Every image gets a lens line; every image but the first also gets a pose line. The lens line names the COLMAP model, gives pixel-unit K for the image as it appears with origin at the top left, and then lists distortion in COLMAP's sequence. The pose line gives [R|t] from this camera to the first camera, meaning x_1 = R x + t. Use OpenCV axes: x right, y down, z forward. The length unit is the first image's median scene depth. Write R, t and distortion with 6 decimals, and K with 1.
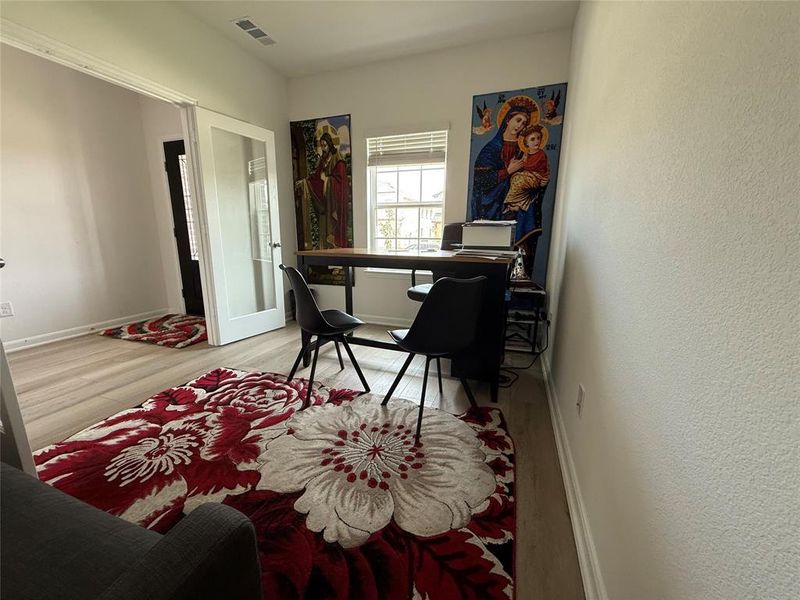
lens RADIAL K [[319.9, 0, 397.5], [0, 319.9, 301.6], [0, 0, 1]] dist [-0.000316, -0.000266]
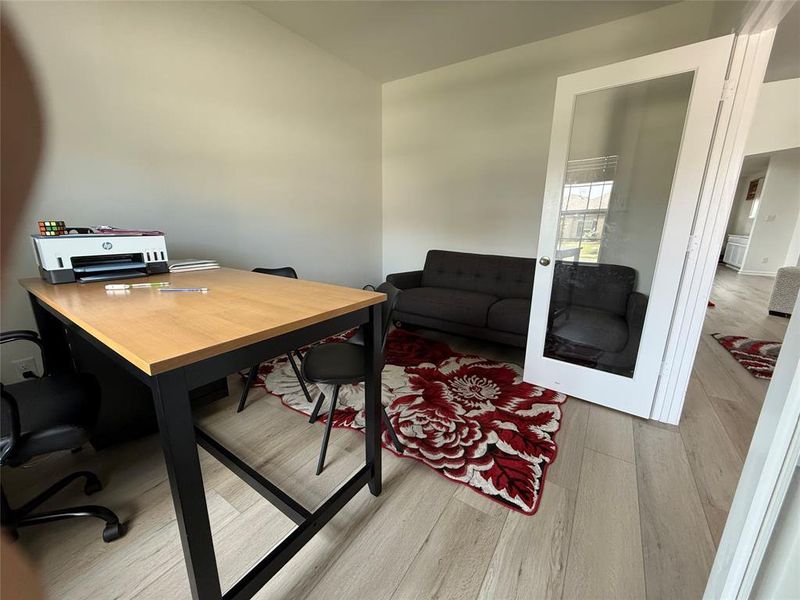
lens RADIAL K [[319.9, 0, 397.5], [0, 319.9, 301.6], [0, 0, 1]] dist [-0.000316, -0.000266]
pose [[-0.971850, -0.073331, 0.223897, -0.558996], [0.032124, 0.900207, 0.434276, -0.448644], [-0.233400, 0.429244, -0.872510, 1.770427]]
